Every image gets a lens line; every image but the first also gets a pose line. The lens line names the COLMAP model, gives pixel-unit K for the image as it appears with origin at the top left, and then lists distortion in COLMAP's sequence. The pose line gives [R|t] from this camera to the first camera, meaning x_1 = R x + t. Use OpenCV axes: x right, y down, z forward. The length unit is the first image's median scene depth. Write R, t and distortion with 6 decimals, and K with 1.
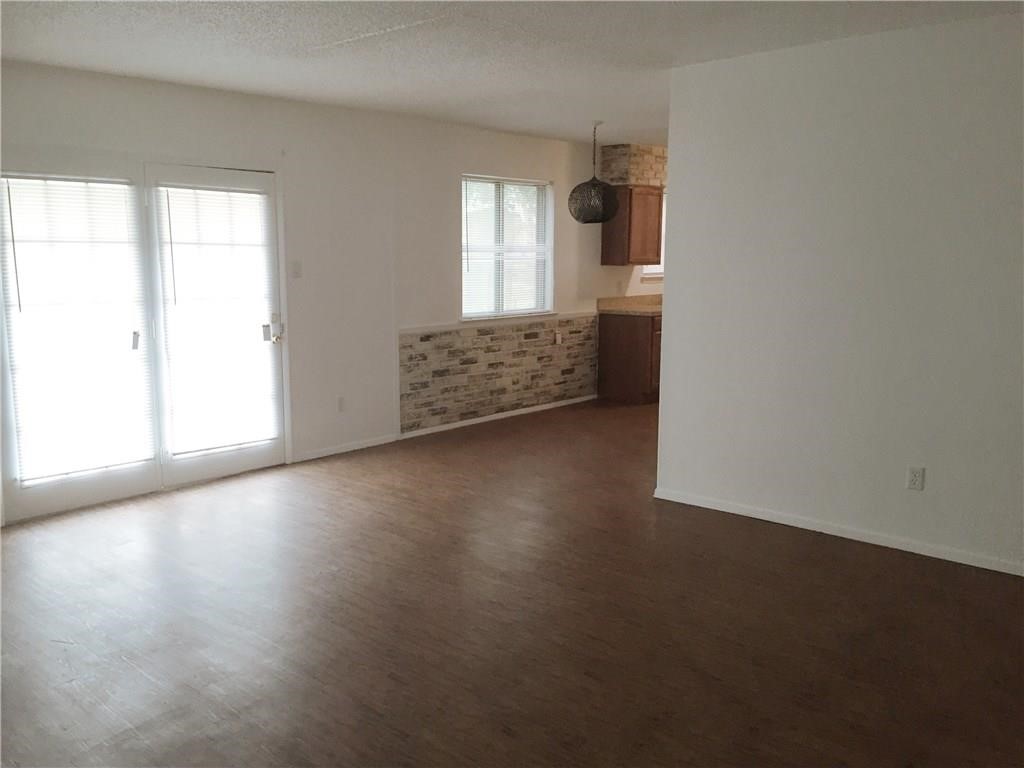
lens RADIAL K [[871.1, 0, 512.3], [0, 871.1, 384.2], [0, 0, 1]] dist [0.059746, -0.070712]
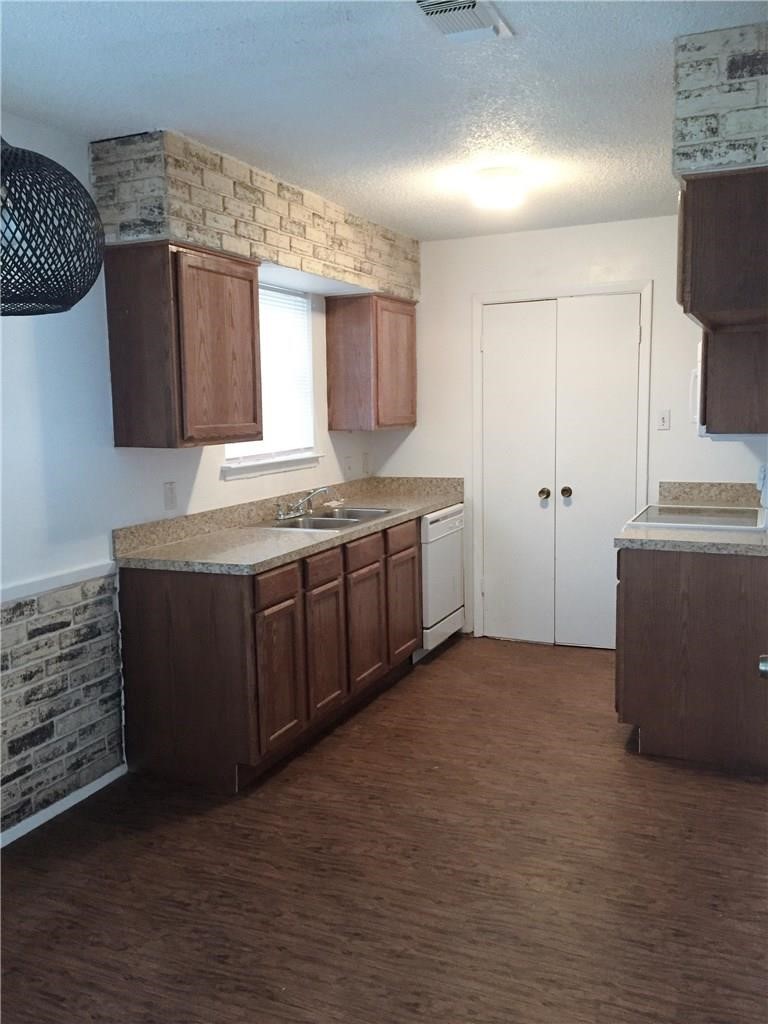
lens RADIAL K [[871.1, 0, 386.4], [0, 871.1, 518.9], [0, 0, 1]] dist [0.059746, -0.070712]
pose [[0.951069, -0.056579, 0.303753, 0.097480], [0.063566, 0.997891, -0.013158, -0.091732], [-0.302368, 0.031822, 0.952660, 0.589567]]
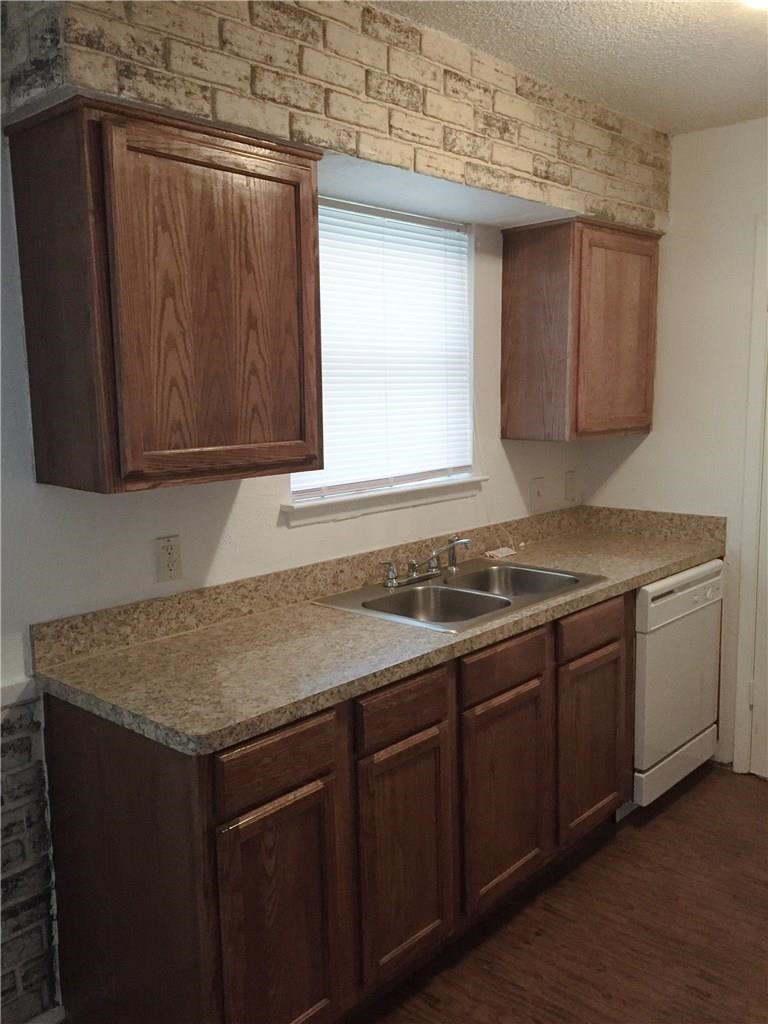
lens RADIAL K [[871.1, 0, 385.2], [0, 871.1, 515.2], [0, 0, 1]] dist [0.059746, -0.070712]
pose [[0.999688, -0.013227, -0.021169, 0.201050], [0.013114, 0.999899, -0.005470, -0.127272], [0.021240, 0.005191, 0.999761, 0.780090]]
